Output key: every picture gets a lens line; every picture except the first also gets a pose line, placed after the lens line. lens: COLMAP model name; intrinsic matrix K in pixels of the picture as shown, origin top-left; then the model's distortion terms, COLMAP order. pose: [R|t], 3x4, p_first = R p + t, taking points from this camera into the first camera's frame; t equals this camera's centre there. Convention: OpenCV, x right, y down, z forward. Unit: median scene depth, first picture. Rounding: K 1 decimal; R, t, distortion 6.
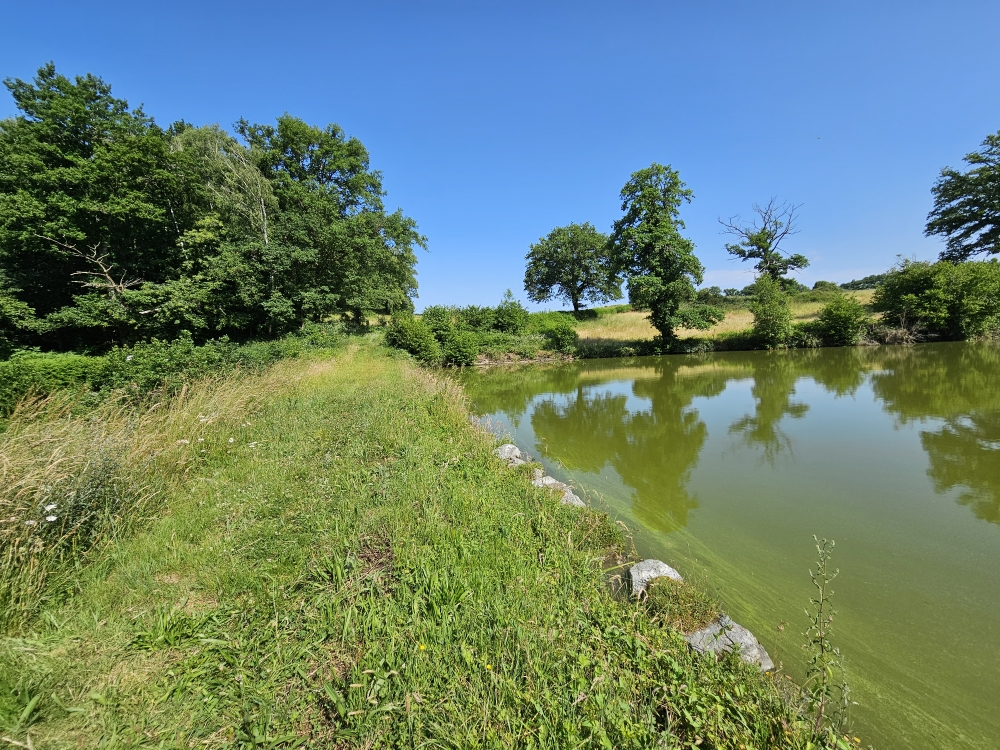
lens RADIAL K [[413.4, 0, 497.4], [0, 413.4, 369.2], [0, 0, 1]] dist [-0.000166, -0.001248]
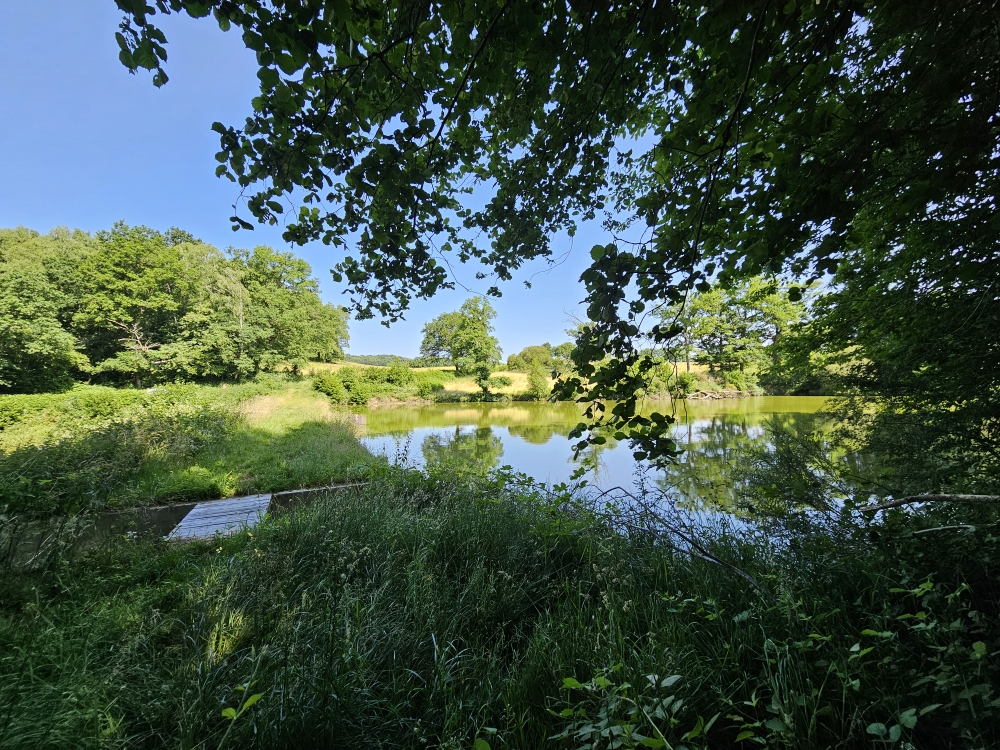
lens RADIAL K [[413.4, 0, 499.6], [0, 413.4, 374.5], [0, 0, 1]] dist [-0.000166, -0.001248]
pose [[0.987862, 0.047989, 0.147735, 0.212162], [-0.032990, 0.994201, -0.102350, 0.025090], [-0.151790, 0.096234, 0.983717, -0.712819]]
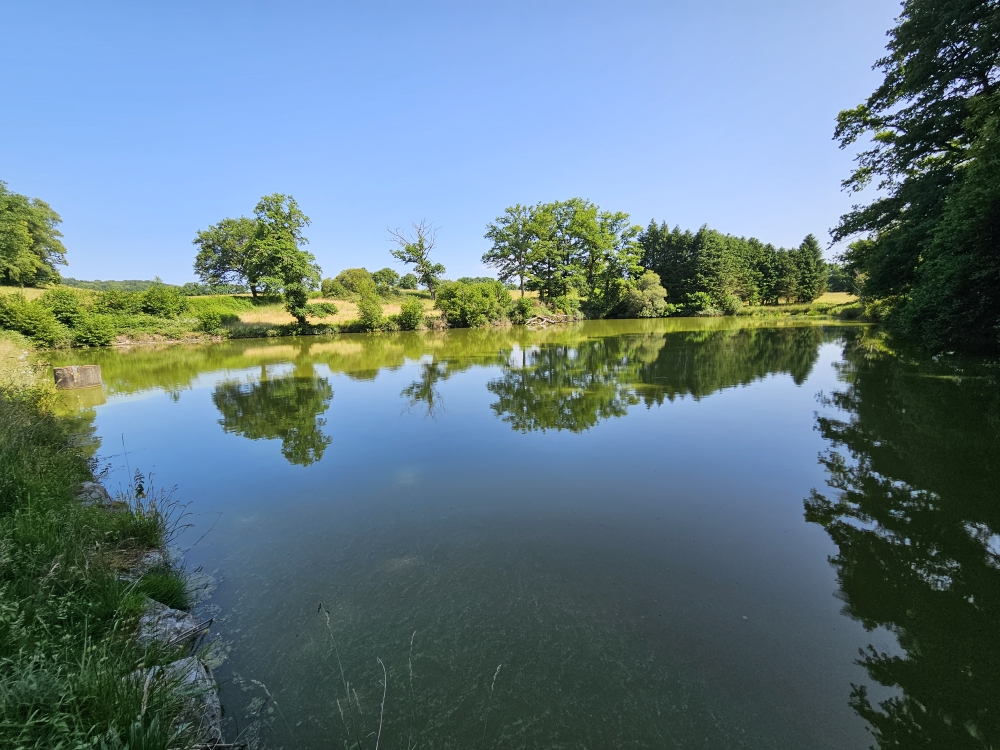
lens RADIAL K [[413.4, 0, 499.2], [0, 413.4, 373.0], [0, 0, 1]] dist [-0.000166, -0.001248]
pose [[0.831795, -0.050763, 0.552757, 0.190299], [0.021363, 0.997999, 0.059504, 0.020491], [-0.554672, -0.037686, 0.831215, -0.502530]]
